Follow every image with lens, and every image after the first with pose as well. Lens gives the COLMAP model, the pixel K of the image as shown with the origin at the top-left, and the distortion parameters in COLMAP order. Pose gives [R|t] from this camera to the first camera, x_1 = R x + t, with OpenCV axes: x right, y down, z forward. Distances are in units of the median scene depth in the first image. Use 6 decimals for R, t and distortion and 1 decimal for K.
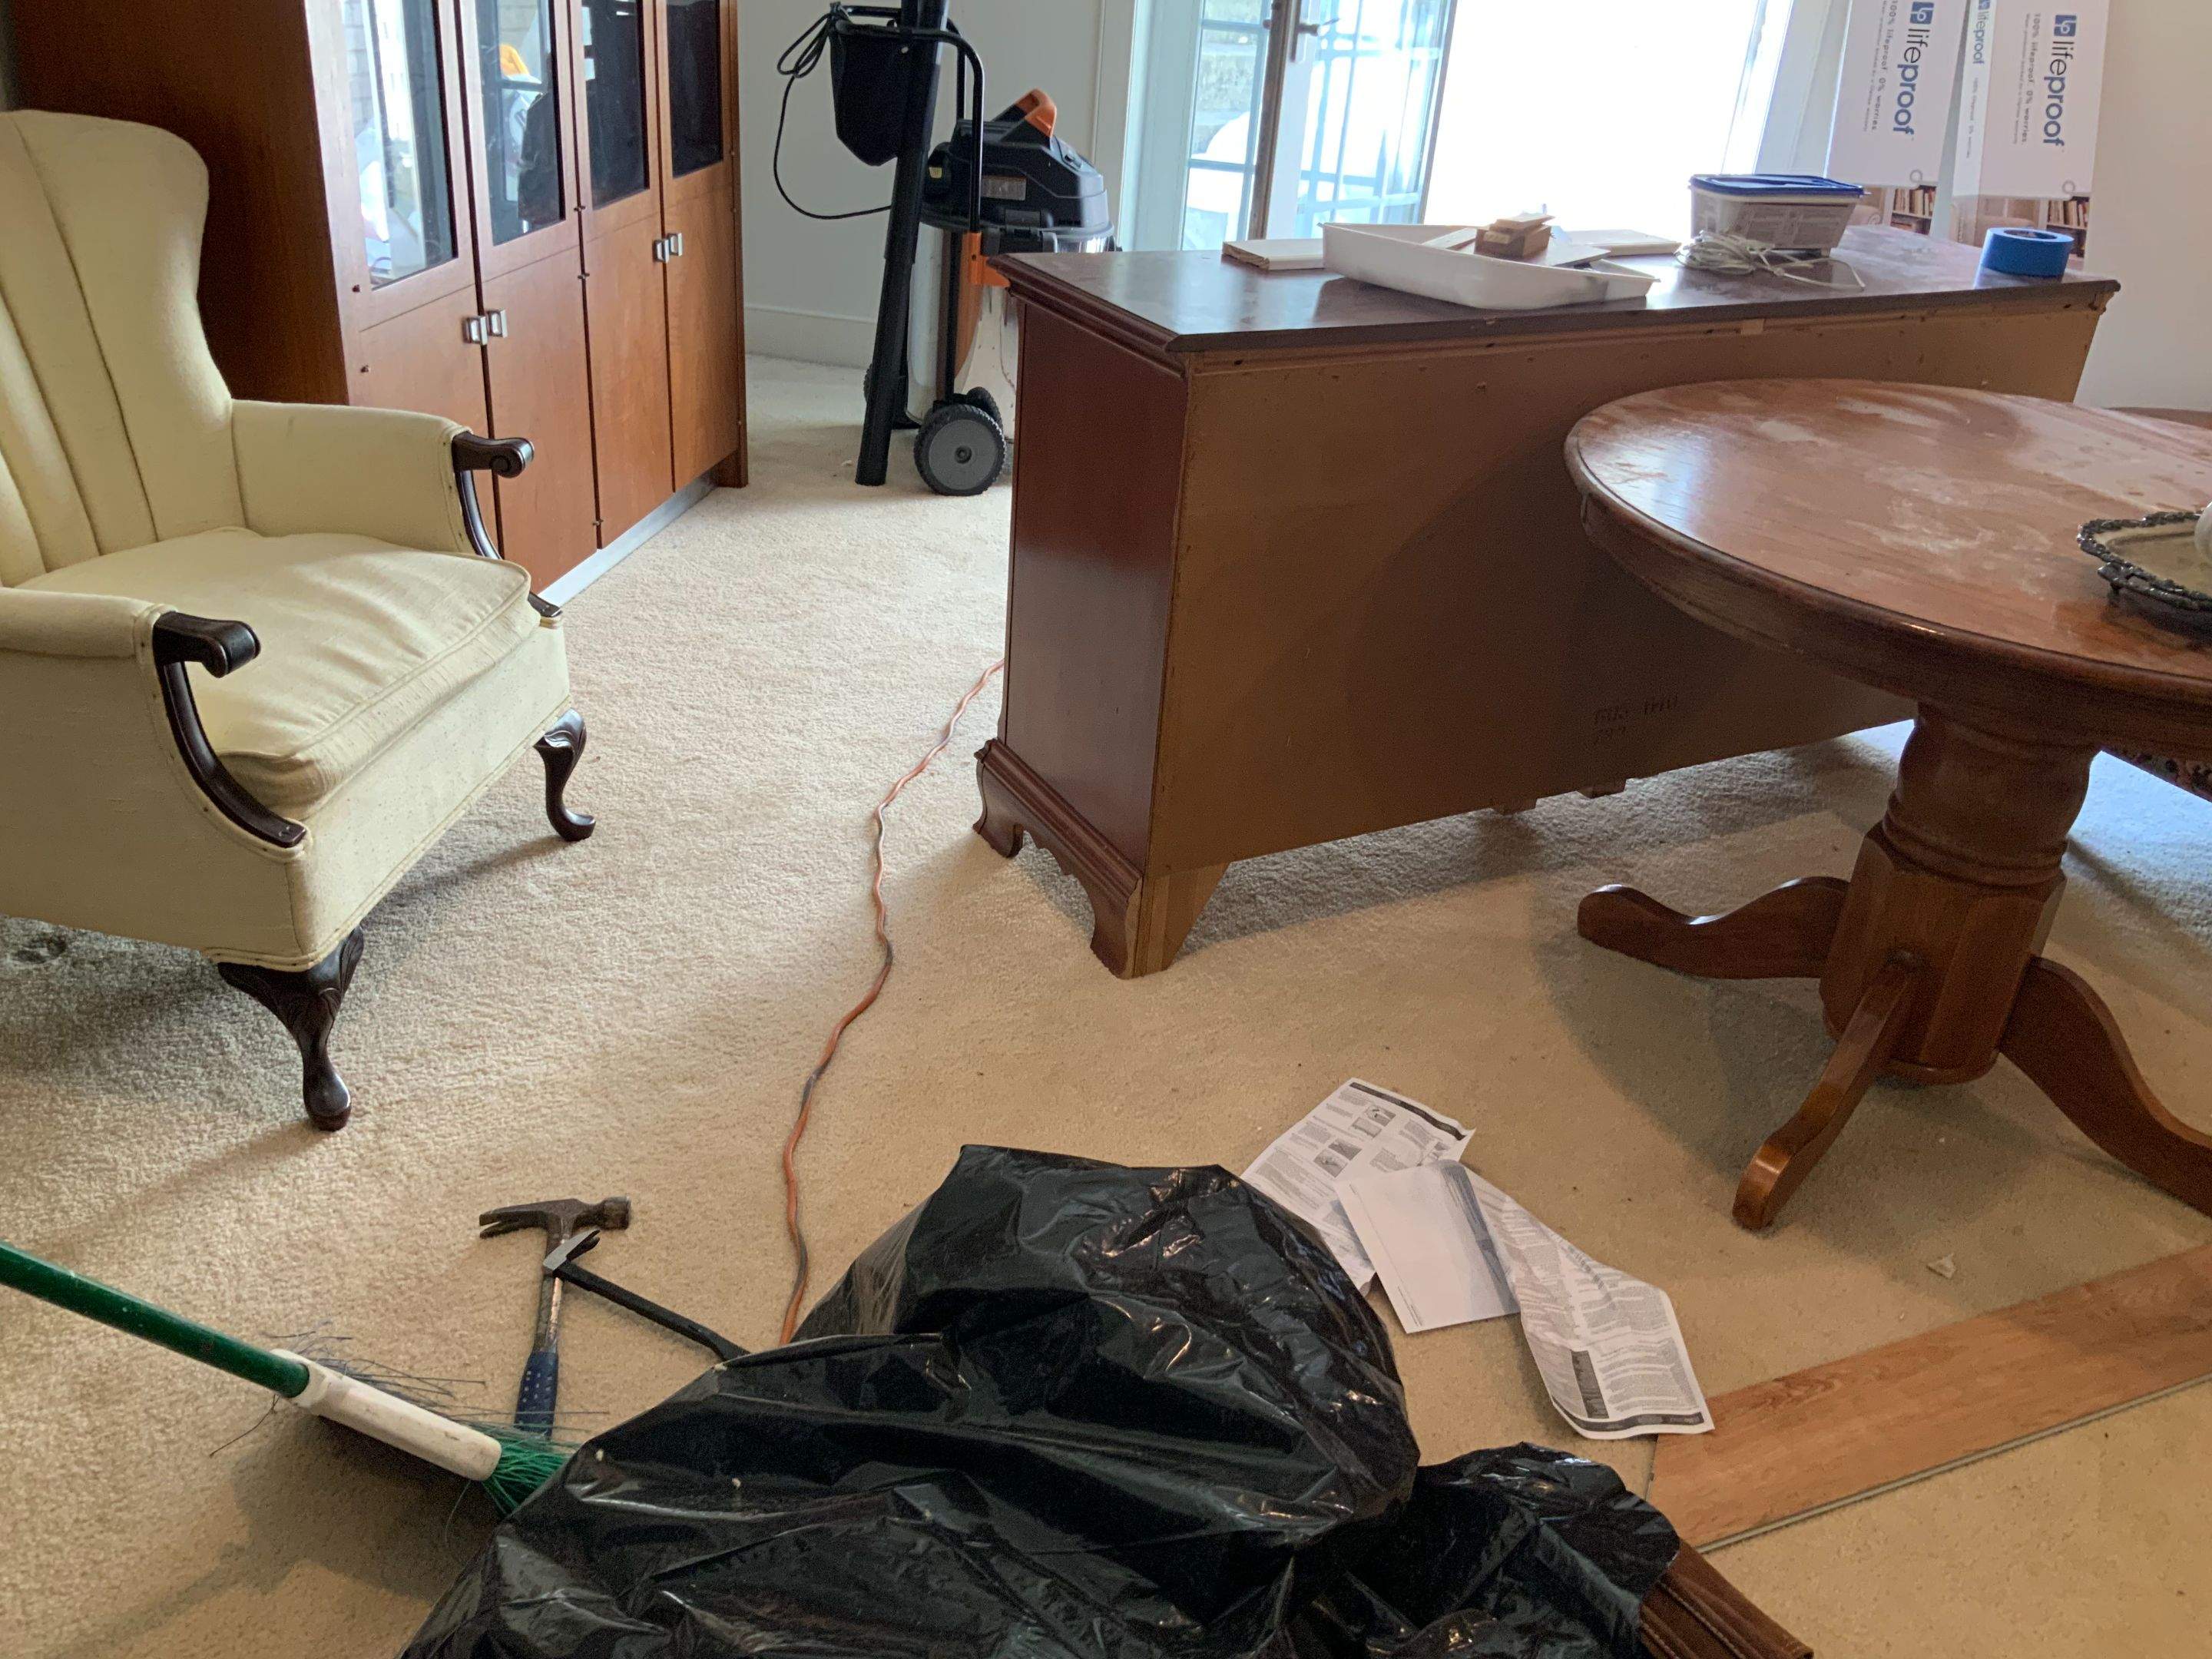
lens RADIAL K [[1805.3, 0, 1134.5], [0, 1805.3, 823.6], [0, 0, 1]] dist [0.061165, -0.141792]
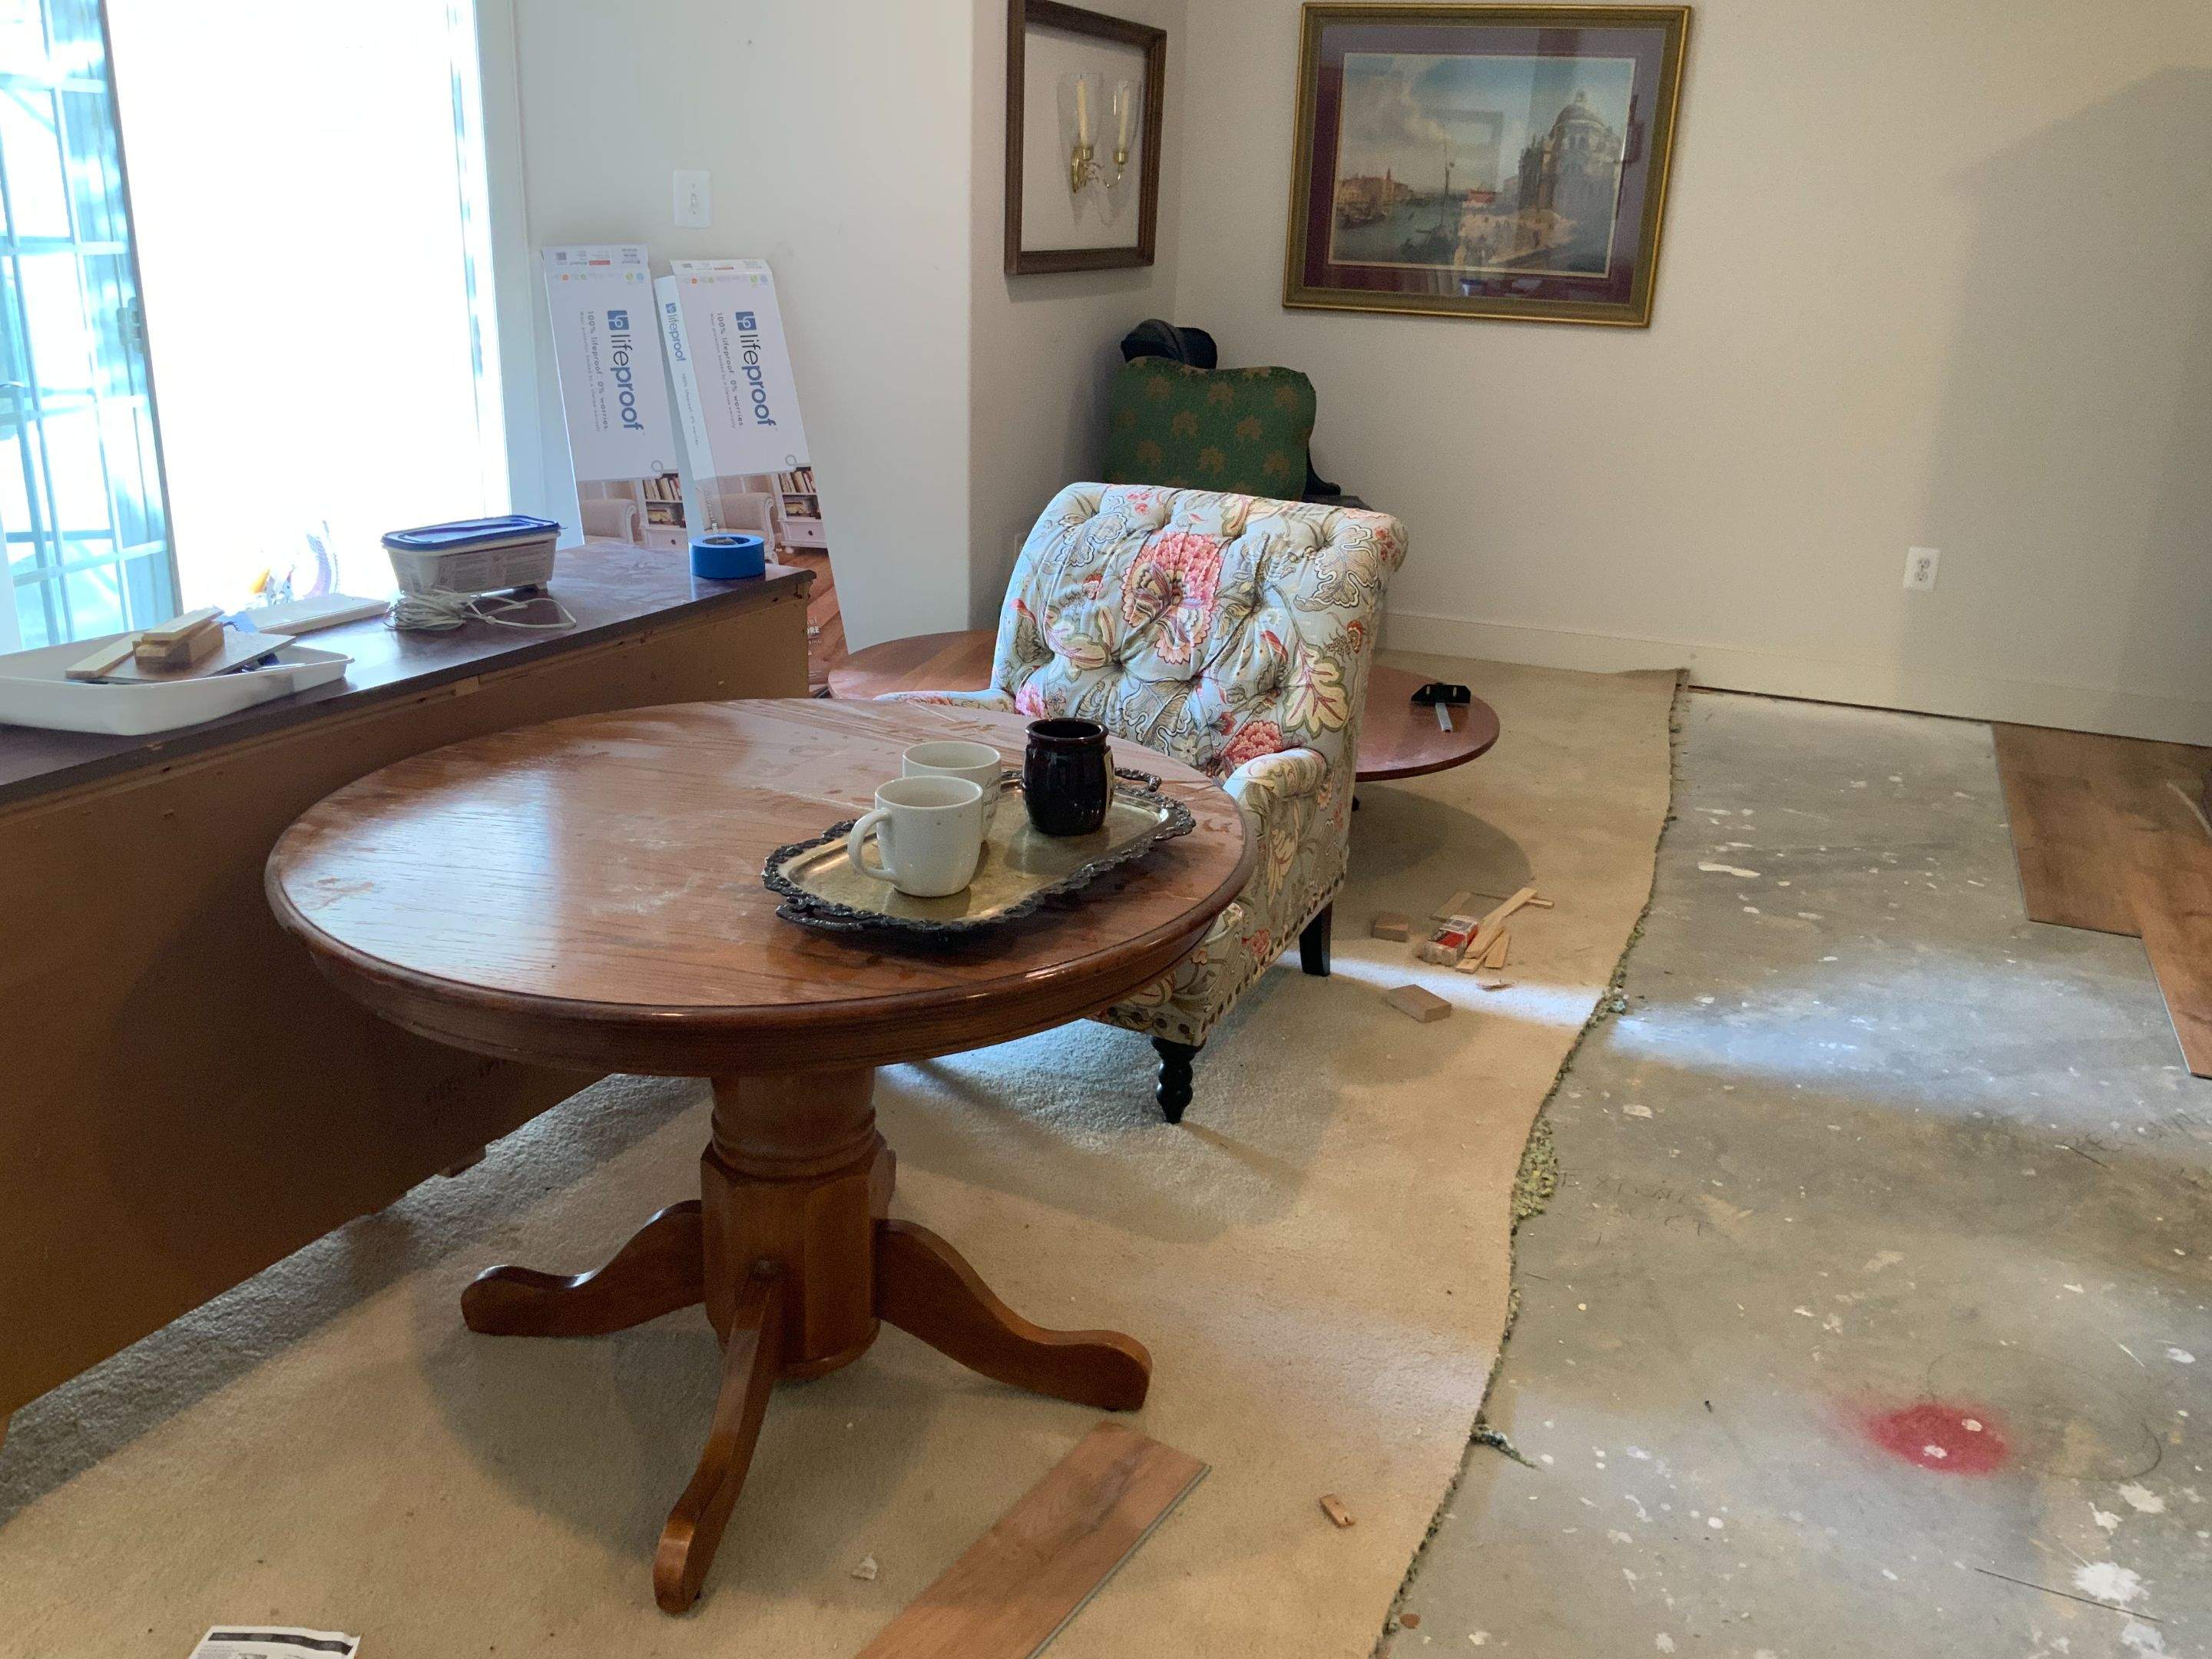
lens RADIAL K [[1805.3, 0, 1134.5], [0, 1805.3, 823.6], [0, 0, 1]] dist [0.061165, -0.141792]
pose [[0.822131, -0.223997, 0.523380, 0.120808], [0.288180, 0.956598, -0.043270, -0.061897], [-0.490972, 0.186401, 0.851000, -0.012681]]
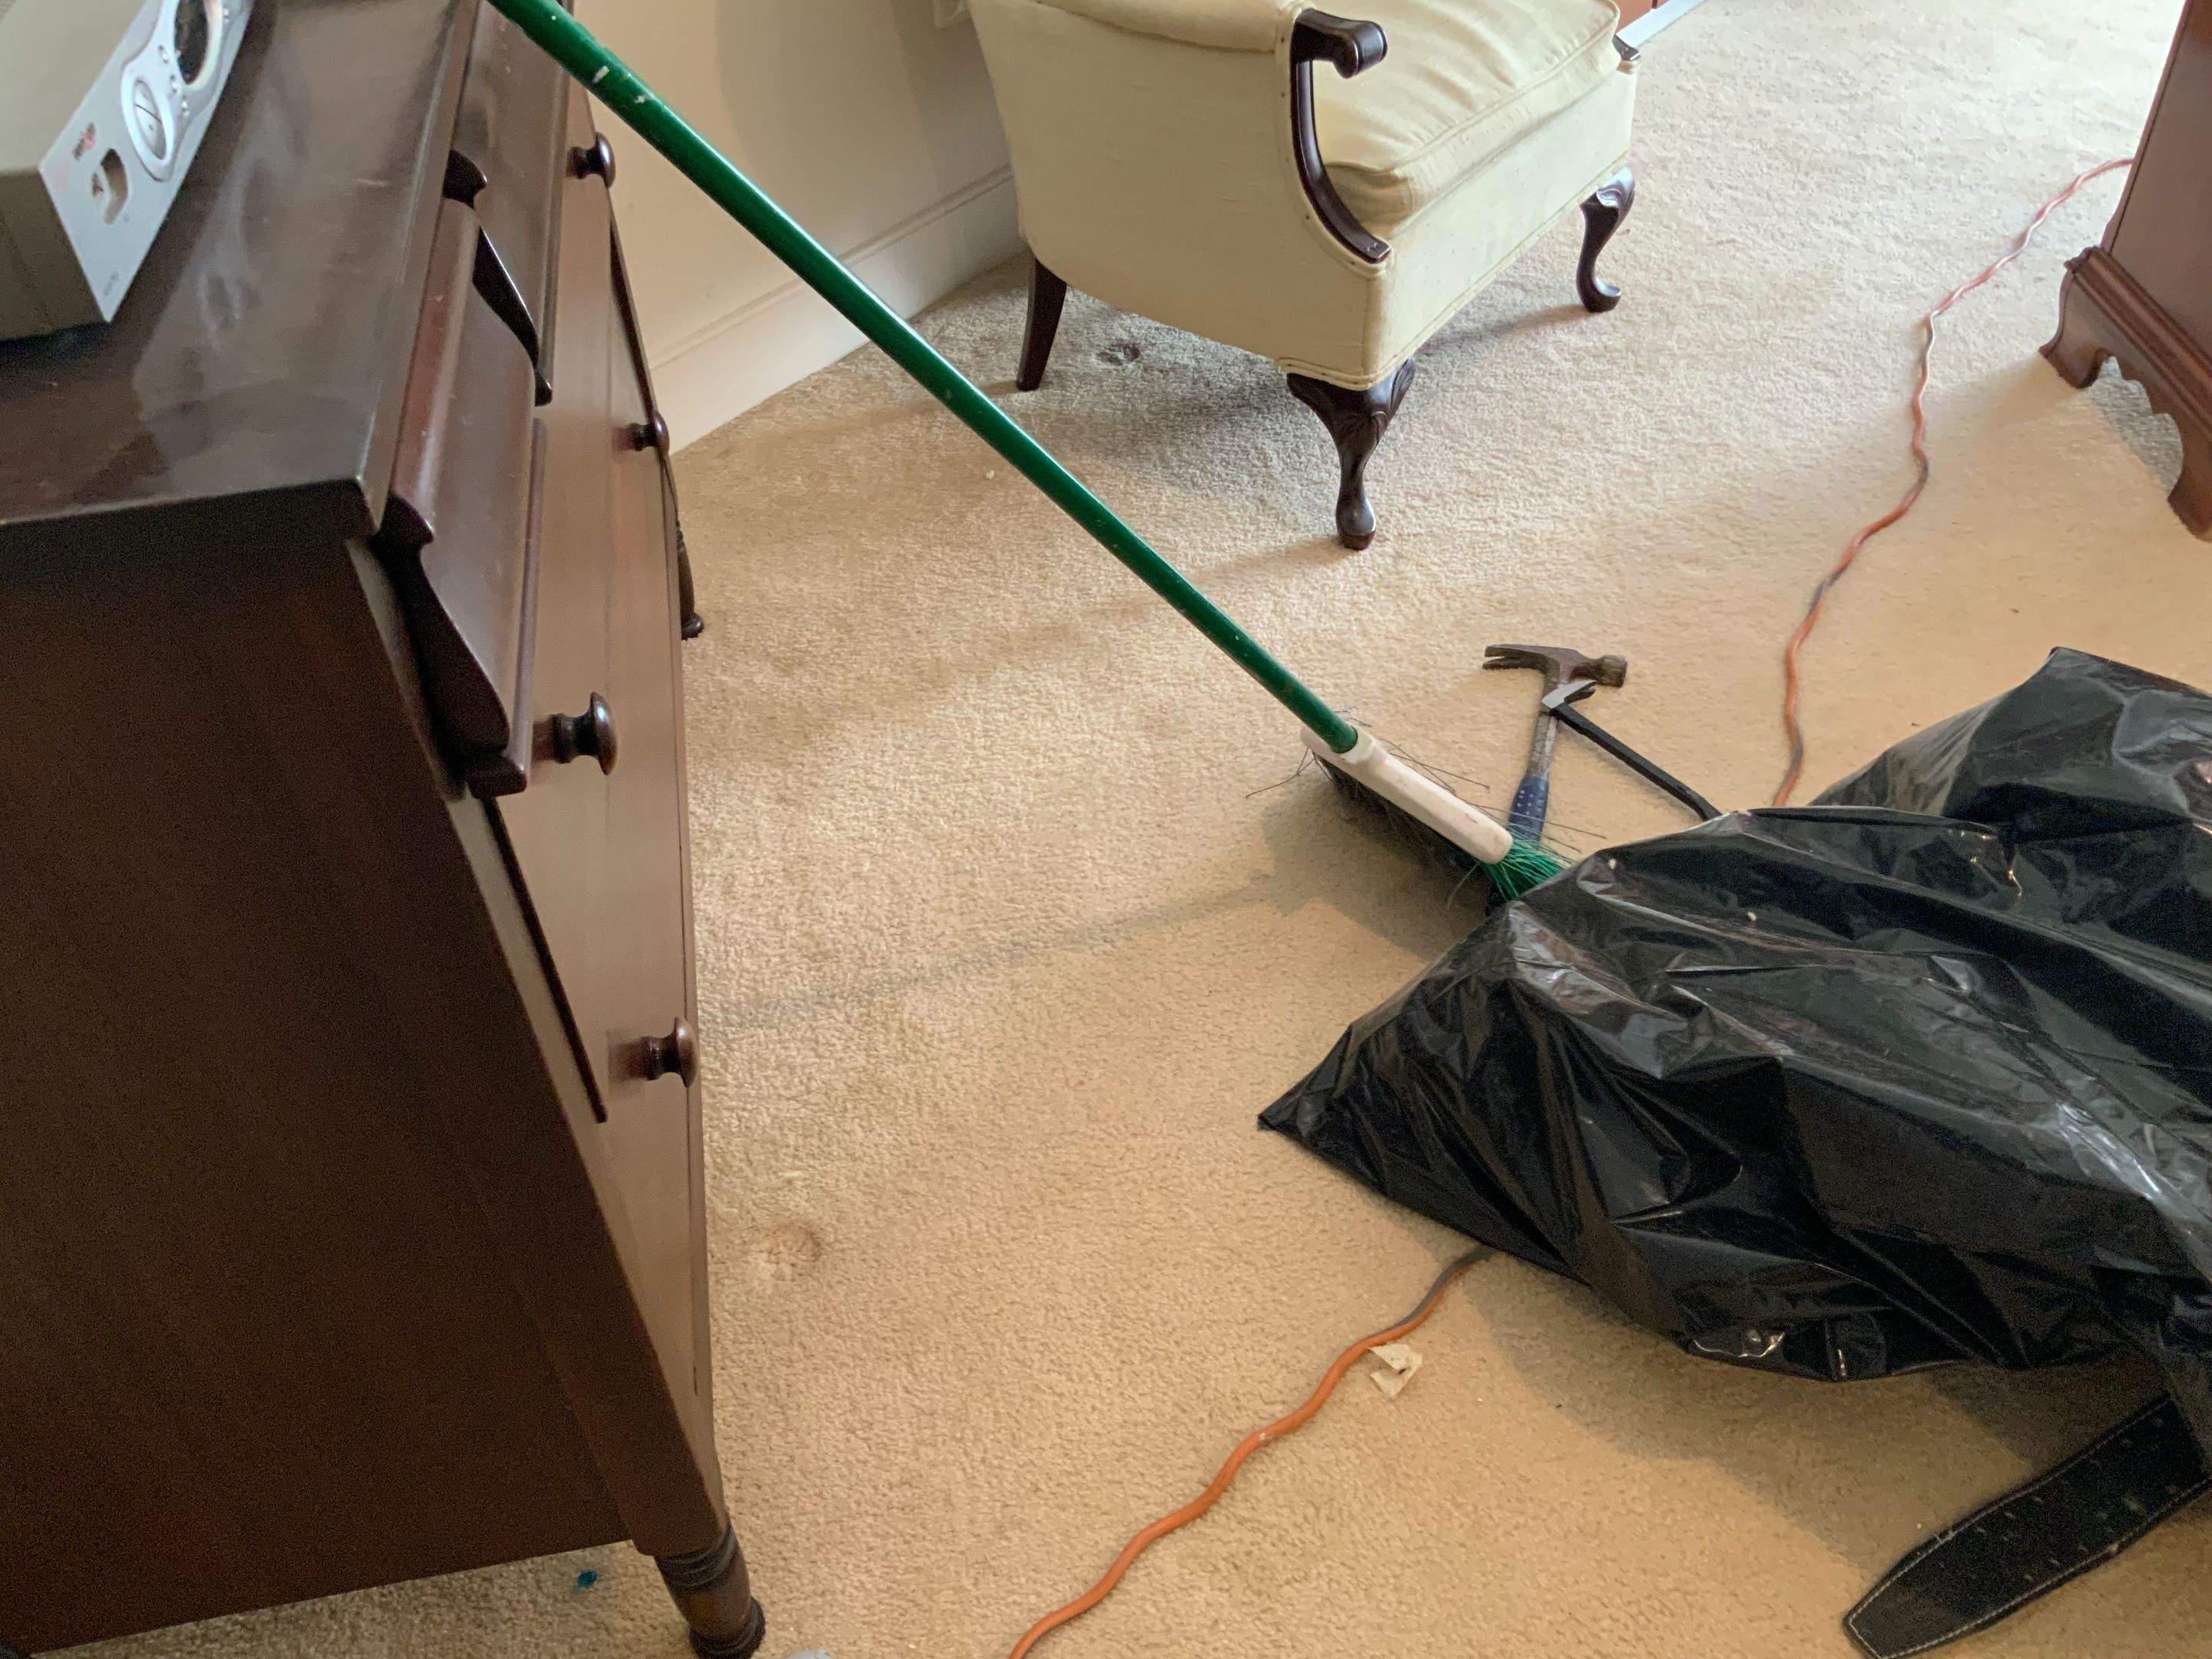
lens RADIAL K [[1810.5, 0, 1110.1], [0, 1810.5, 841.1], [0, 0, 1]] dist [0.106075, -0.232680]
pose [[0.877399, 0.232842, -0.419471, -0.072284], [-0.122611, 0.954123, 0.273158, 0.053875], [0.463830, -0.188237, 0.865696, -0.033521]]
